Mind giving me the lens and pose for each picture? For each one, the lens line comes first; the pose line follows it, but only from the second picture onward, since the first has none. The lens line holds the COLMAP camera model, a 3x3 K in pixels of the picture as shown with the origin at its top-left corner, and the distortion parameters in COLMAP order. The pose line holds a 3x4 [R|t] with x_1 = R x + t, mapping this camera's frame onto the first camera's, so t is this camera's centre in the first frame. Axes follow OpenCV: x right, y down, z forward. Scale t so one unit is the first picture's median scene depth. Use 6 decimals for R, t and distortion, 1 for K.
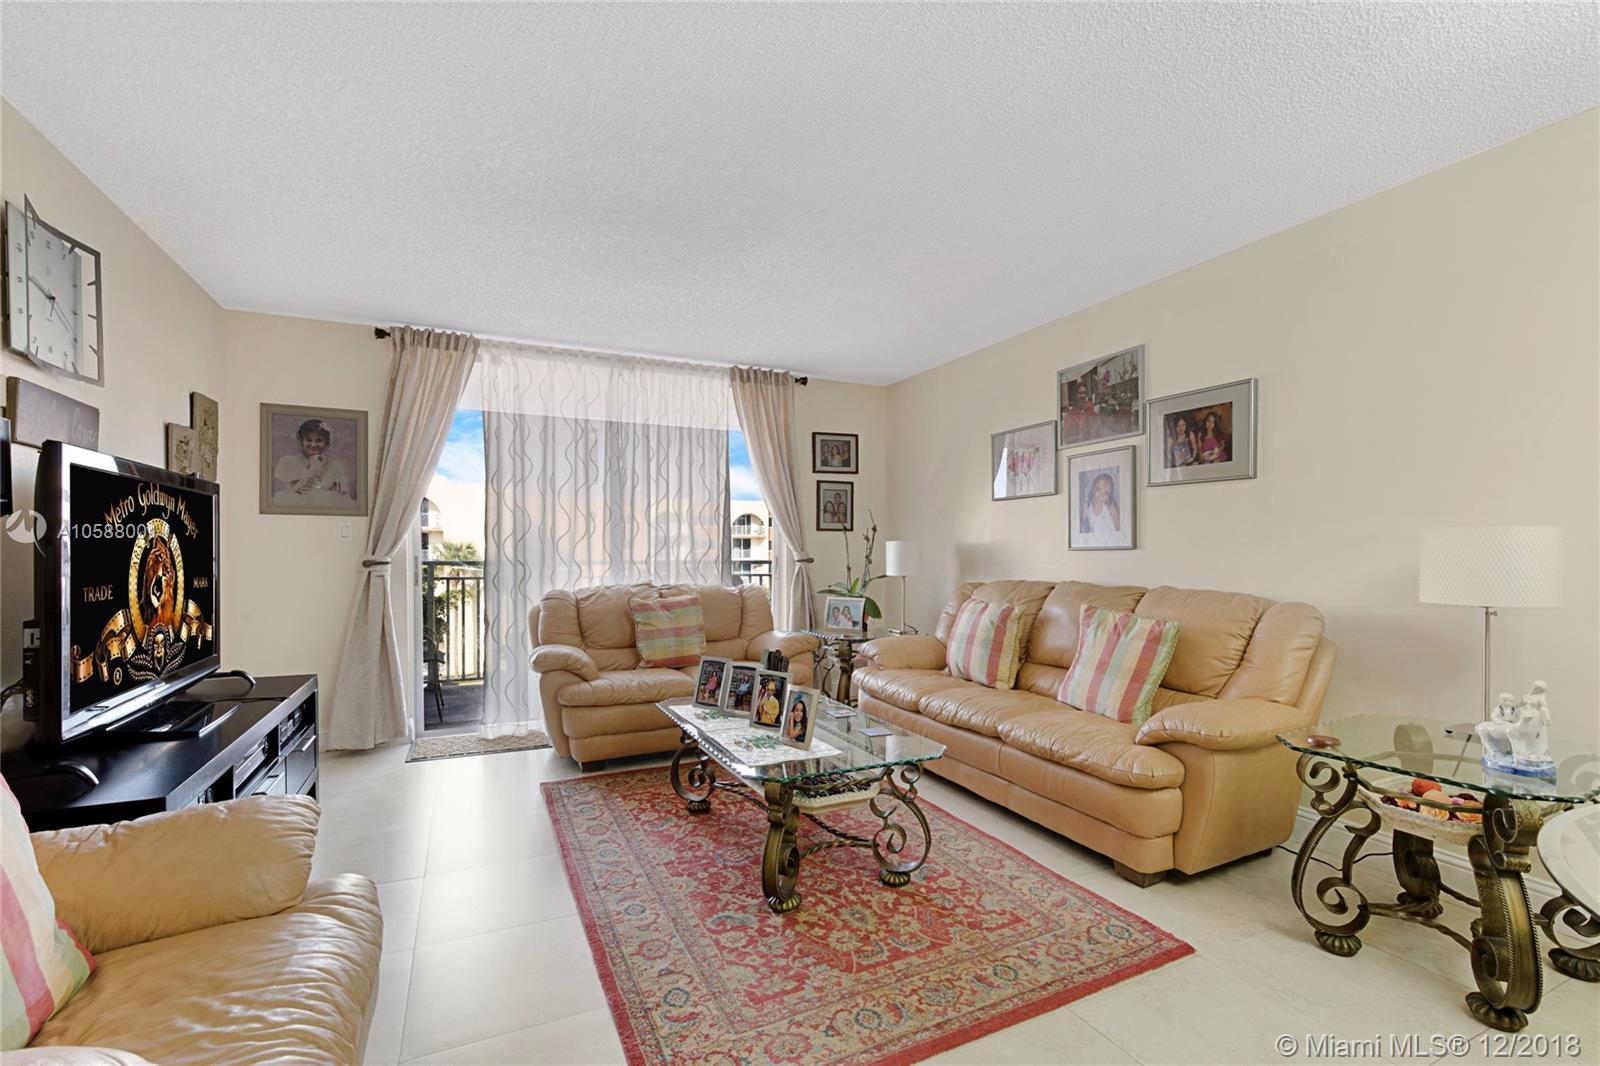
lens RADIAL K [[696.9, 0, 801.3], [0, 696.9, 558.6], [0, 0, 1]] dist [0.016431, 0.000248]
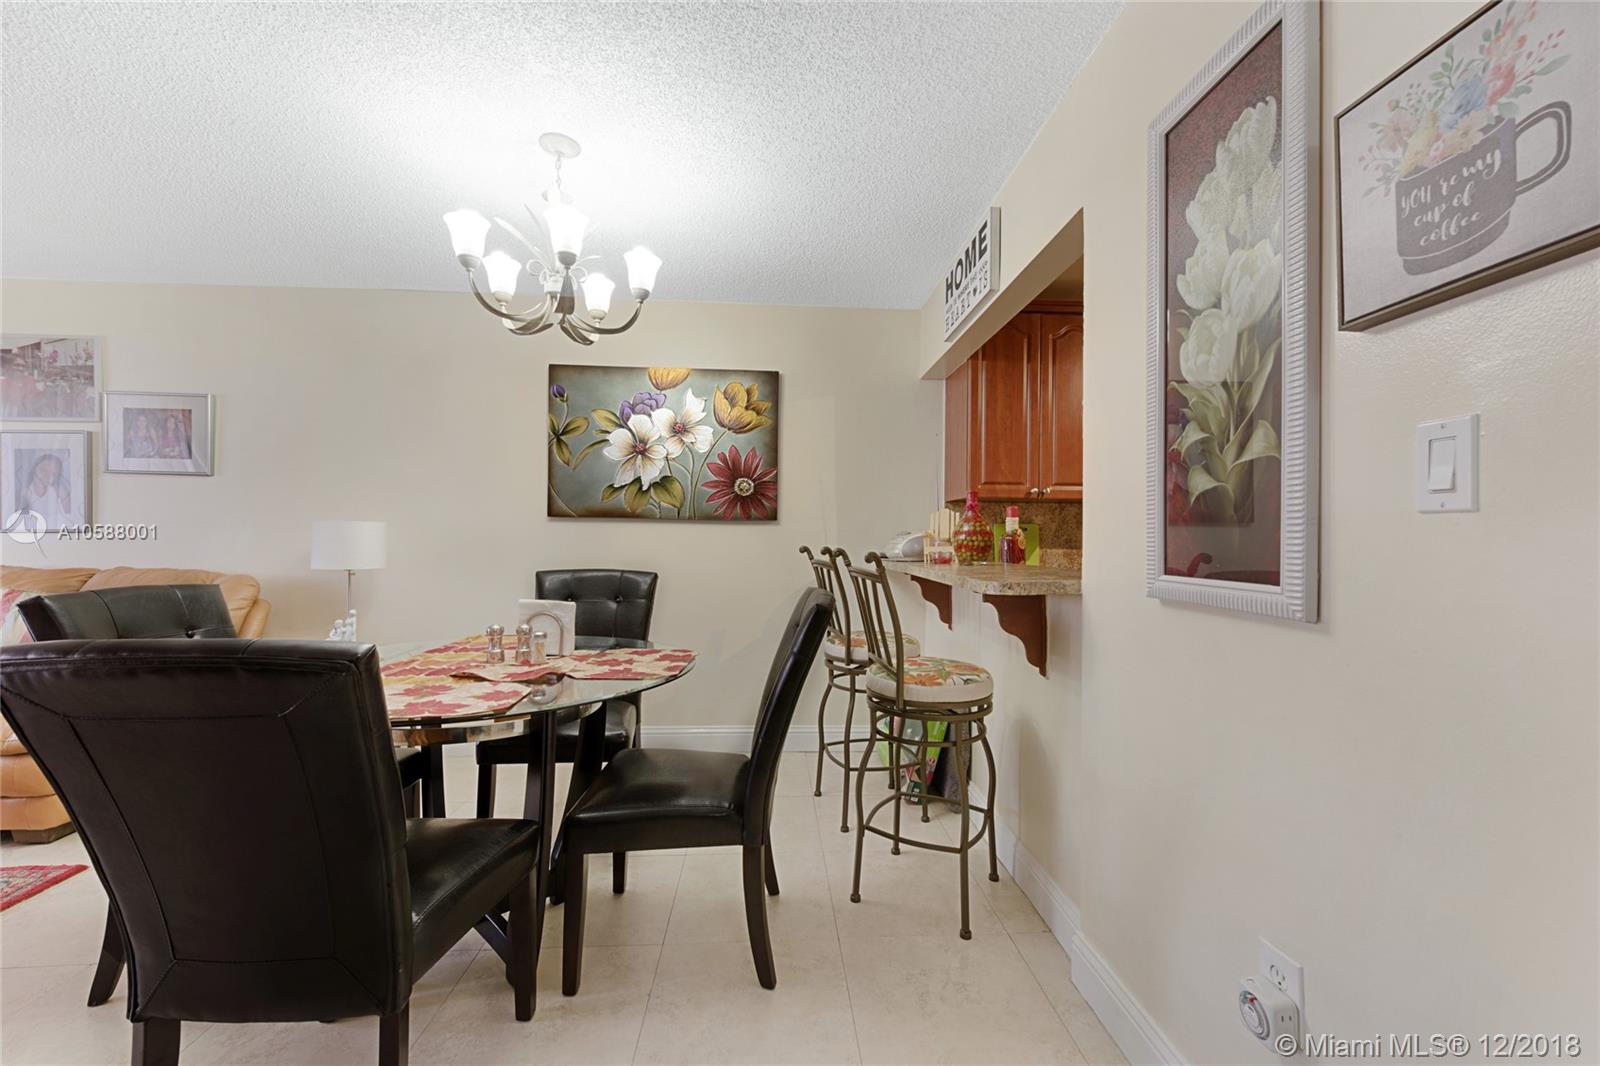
lens RADIAL K [[628.3, 0, 792.8], [0, 628.3, 533.6], [0, 0, 1]] dist [0.004239, 0.001173]
pose [[0.369510, 0.011592, 0.929155, -0.004082], [0.002087, 0.999909, -0.013305, 0.003239], [-0.929225, 0.006855, 0.369452, -0.303053]]
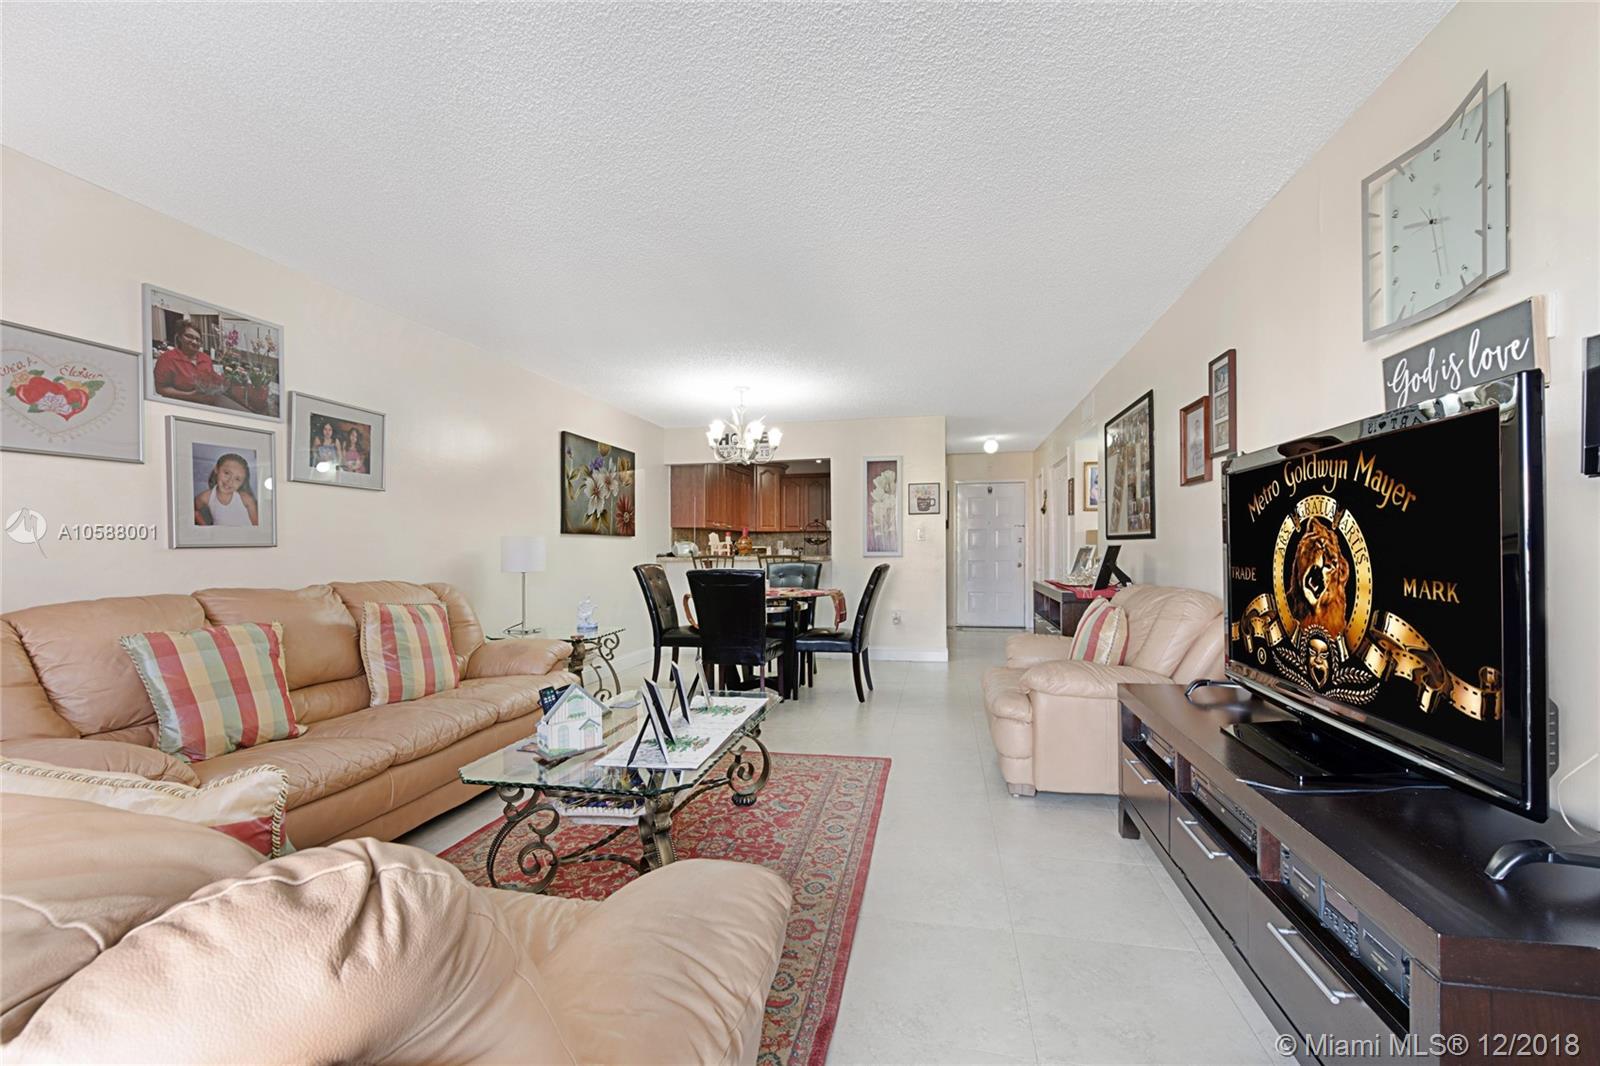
lens RADIAL K [[680.8, 0, 796.8], [0, 680.8, 550.8], [0, 0, 1]] dist [0.001998, 0.000191]
pose [[-0.795102, 0.005419, 0.606452, -0.597643], [0.016752, 0.999775, 0.013030, -0.008517], [-0.606245, 0.020519, -0.795013, 1.294564]]
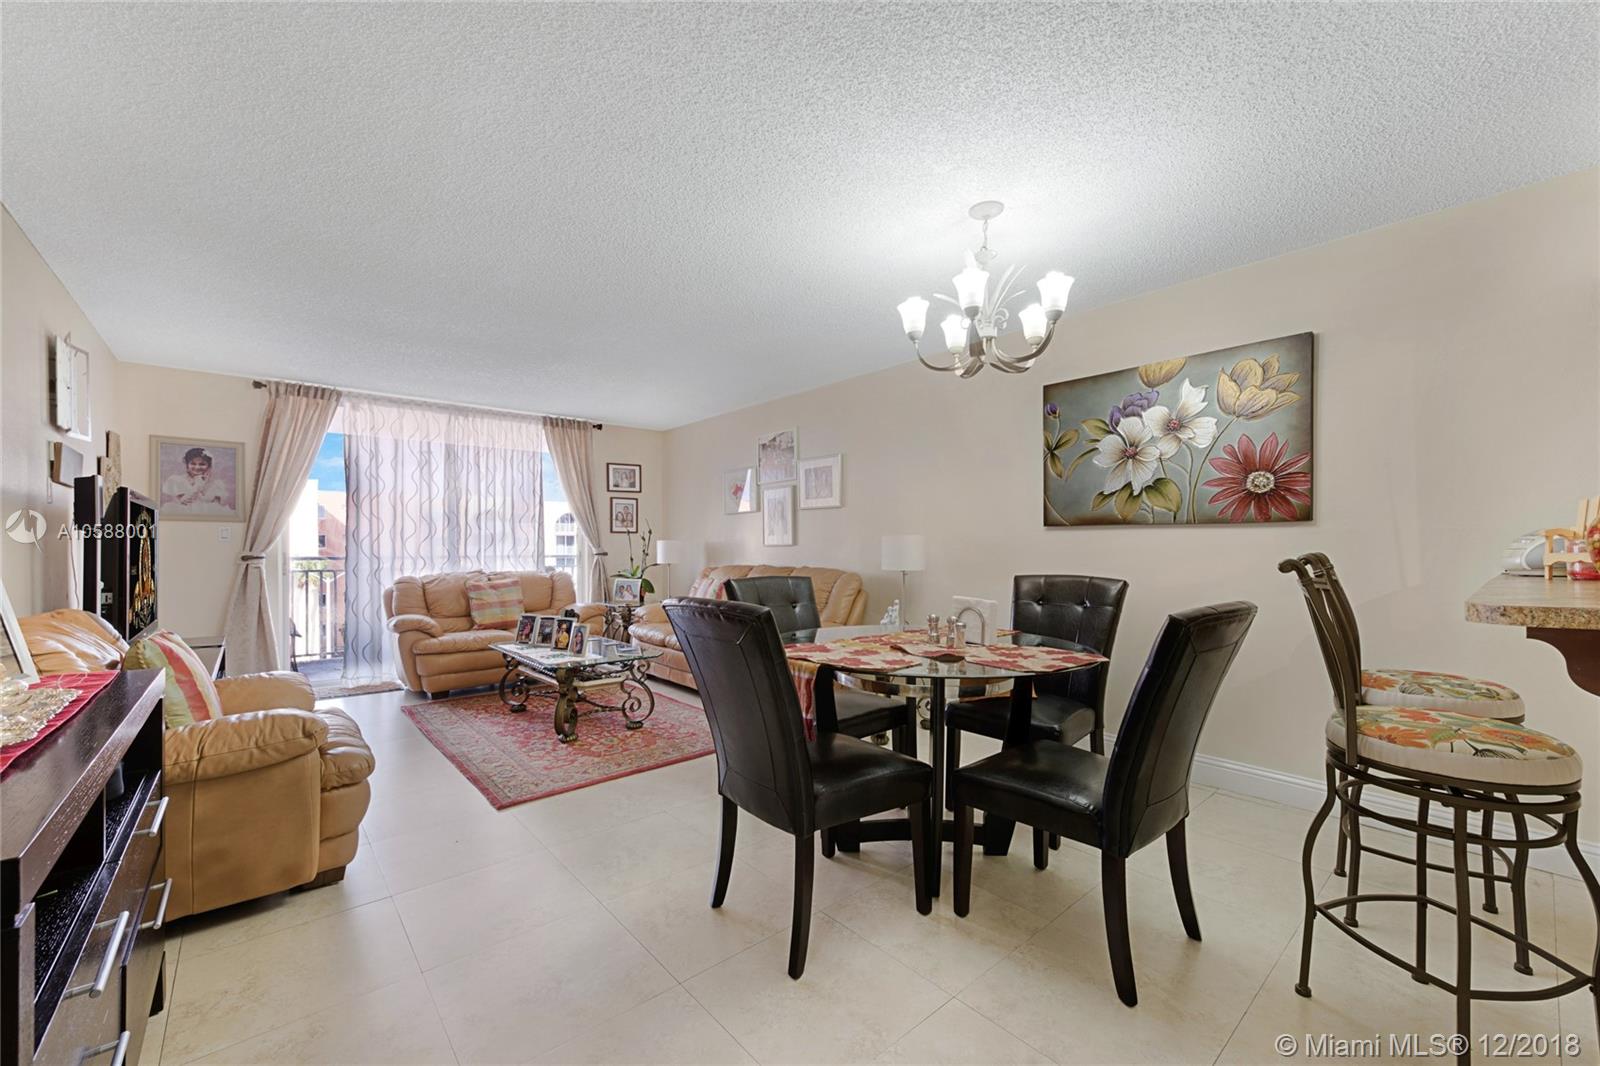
lens RADIAL K [[628.3, 0, 803.9], [0, 628.3, 547.8], [0, 0, 1]] dist [0.004239, 0.001173]
pose [[0.962413, -0.004468, 0.271552, 0.081126], [0.006932, 0.999943, -0.008115, 0.005408], [-0.271501, 0.009692, 0.962389, -0.495783]]
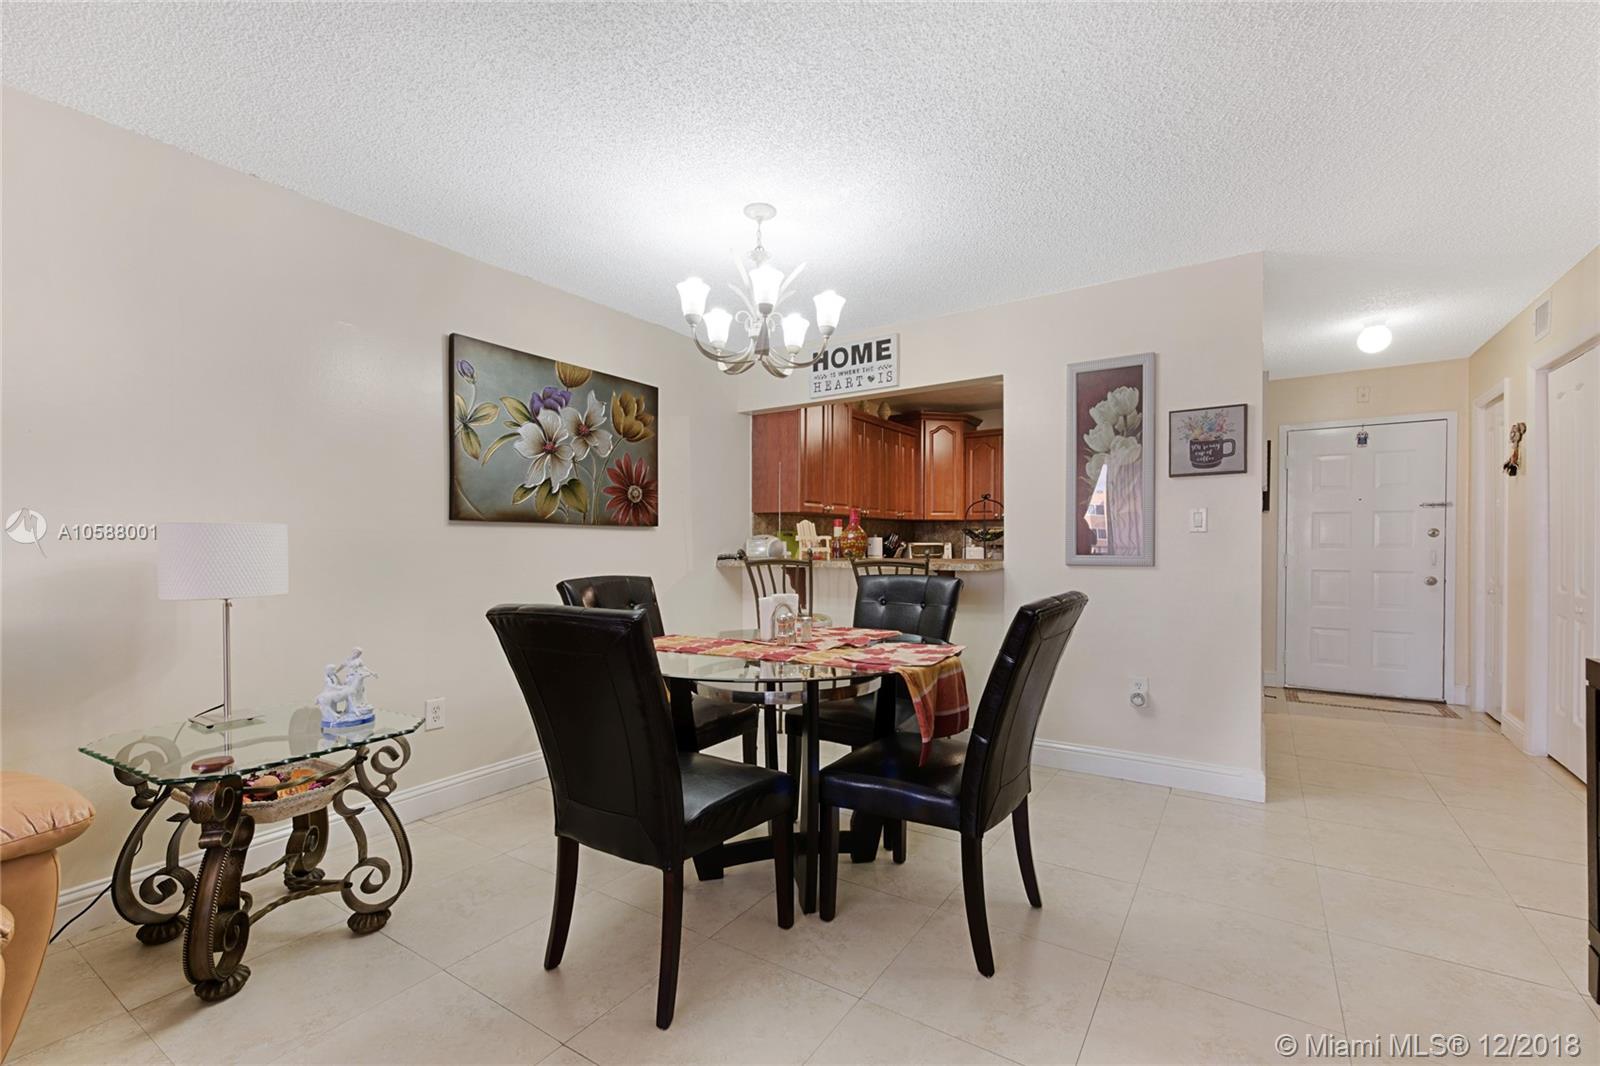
lens RADIAL K [[696.9, 0, 804.0], [0, 696.9, 545.5], [0, 0, 1]] dist [0.016431, 0.000248]
pose [[-0.525380, 0.002719, 0.850864, -0.221543], [0.014853, 0.999872, 0.005976, -0.002444], [-0.850738, 0.015778, -0.525353, 0.480177]]
